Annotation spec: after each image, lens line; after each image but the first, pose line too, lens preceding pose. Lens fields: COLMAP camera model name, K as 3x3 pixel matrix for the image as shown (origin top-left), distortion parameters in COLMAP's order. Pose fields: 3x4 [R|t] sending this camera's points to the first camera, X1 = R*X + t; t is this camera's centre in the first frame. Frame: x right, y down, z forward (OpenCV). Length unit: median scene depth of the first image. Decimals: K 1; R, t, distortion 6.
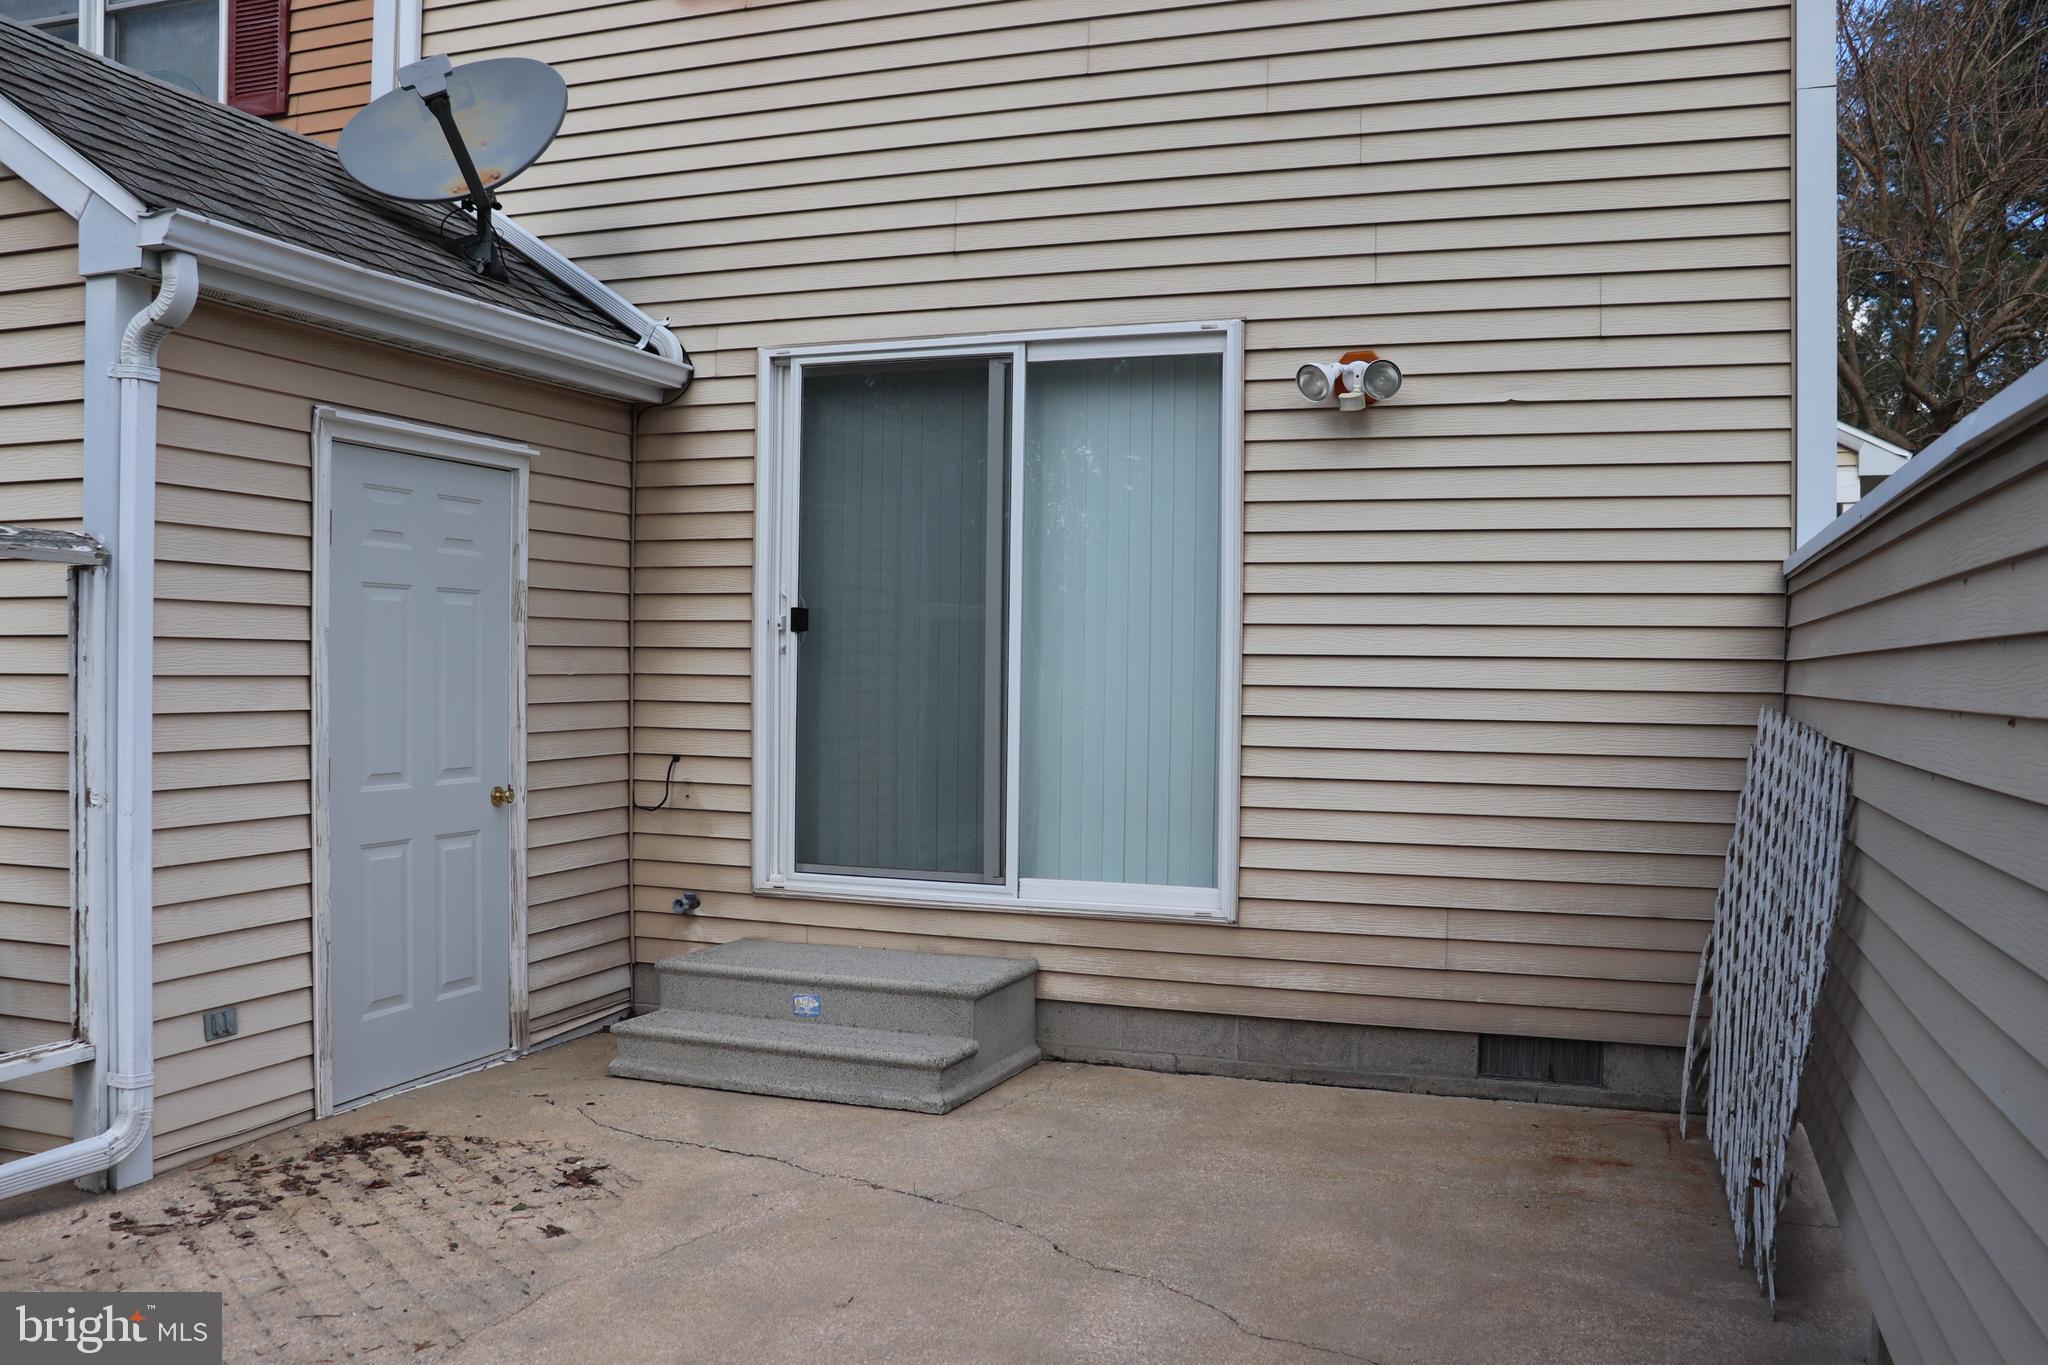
lens RADIAL K [[1708.0, 0, 1011.6], [0, 1708.0, 683.7], [0, 0, 1]] dist [-0.169740, 0.153314]
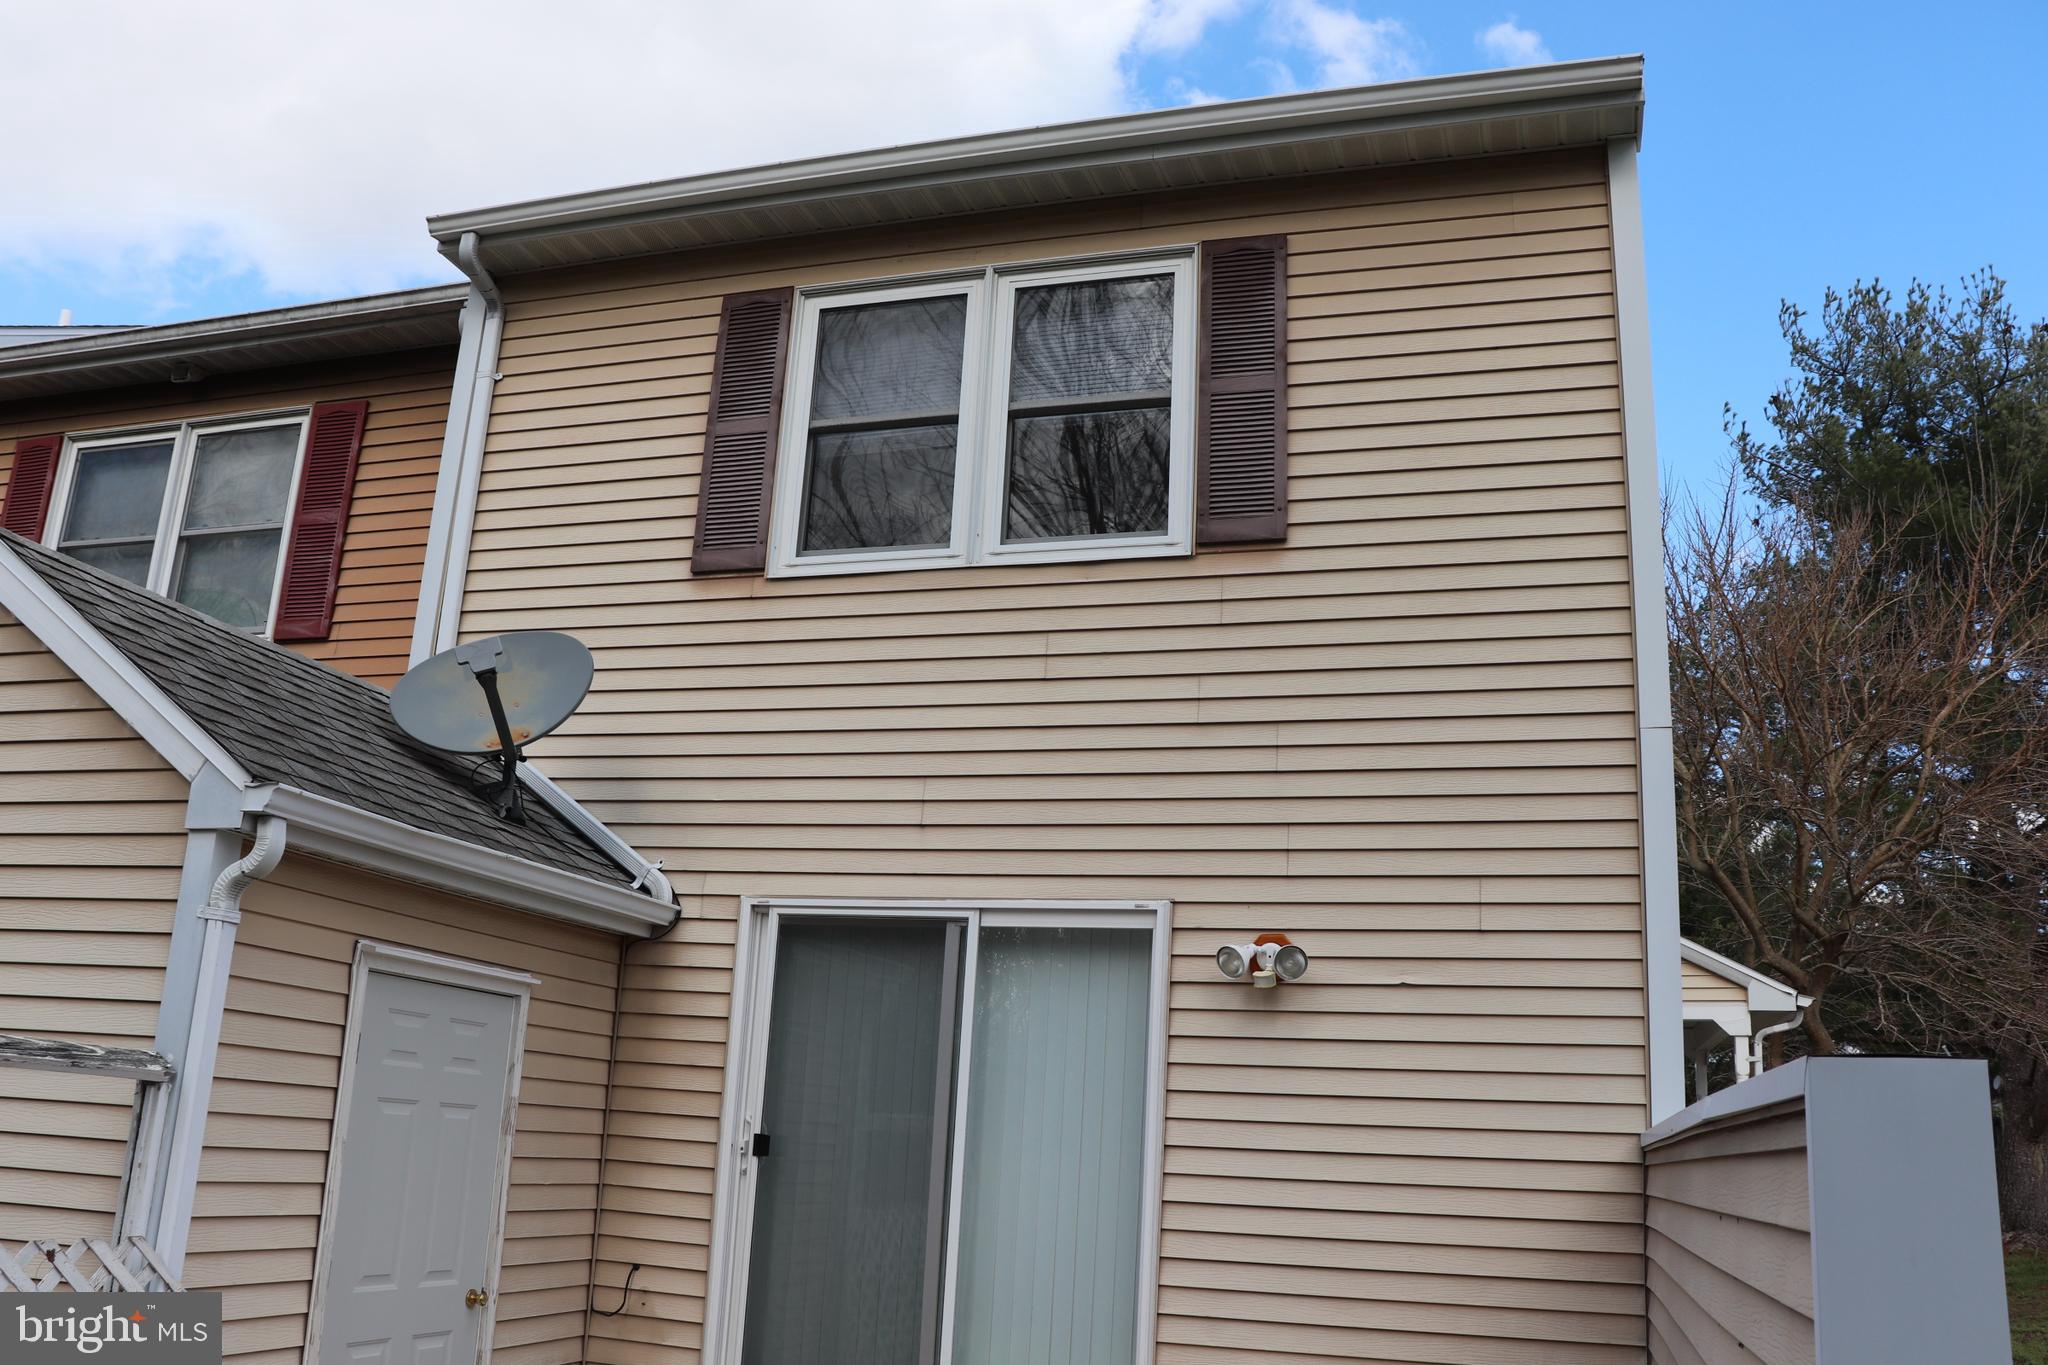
lens RADIAL K [[1708.0, 0, 1011.6], [0, 1708.0, 683.7], [0, 0, 1]] dist [-0.169740, 0.153314]
pose [[0.998015, 0.054026, 0.032353, -0.016192], [-0.043195, 0.961164, -0.272576, -0.038182], [-0.045823, 0.270637, 0.961590, -0.141000]]
